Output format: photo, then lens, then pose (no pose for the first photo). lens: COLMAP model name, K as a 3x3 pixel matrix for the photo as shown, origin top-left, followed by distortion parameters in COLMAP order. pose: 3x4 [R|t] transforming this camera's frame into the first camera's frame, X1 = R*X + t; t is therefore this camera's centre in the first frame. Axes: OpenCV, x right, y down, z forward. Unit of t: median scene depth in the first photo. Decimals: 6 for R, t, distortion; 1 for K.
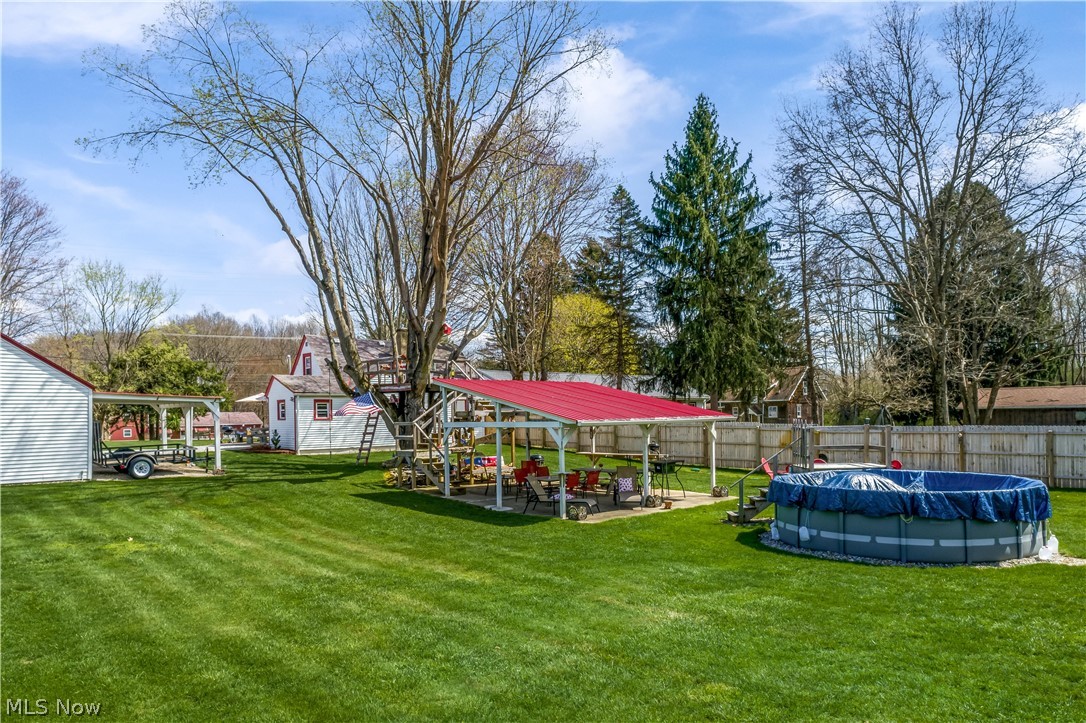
lens RADIAL K [[745.9, 0, 543.0], [0, 745.9, 361.5], [0, 0, 1]] dist [0.002227, 0.002558]
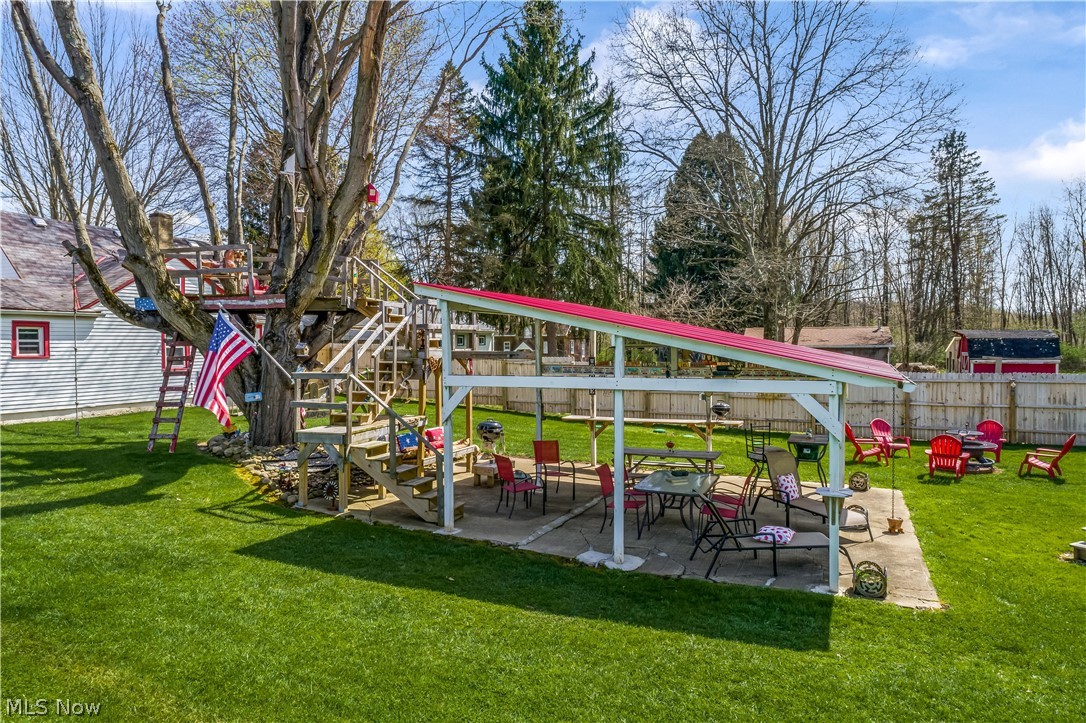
lens RADIAL K [[742.7, 0, 569.3], [0, 742.7, 331.1], [0, 0, 1]] dist [-0.001530, 0.000049]
pose [[0.909973, 0.020121, 0.414179, -0.199750], [-0.040976, 0.998297, 0.041528, 0.023606], [-0.412638, -0.054761, 0.909248, 0.420733]]
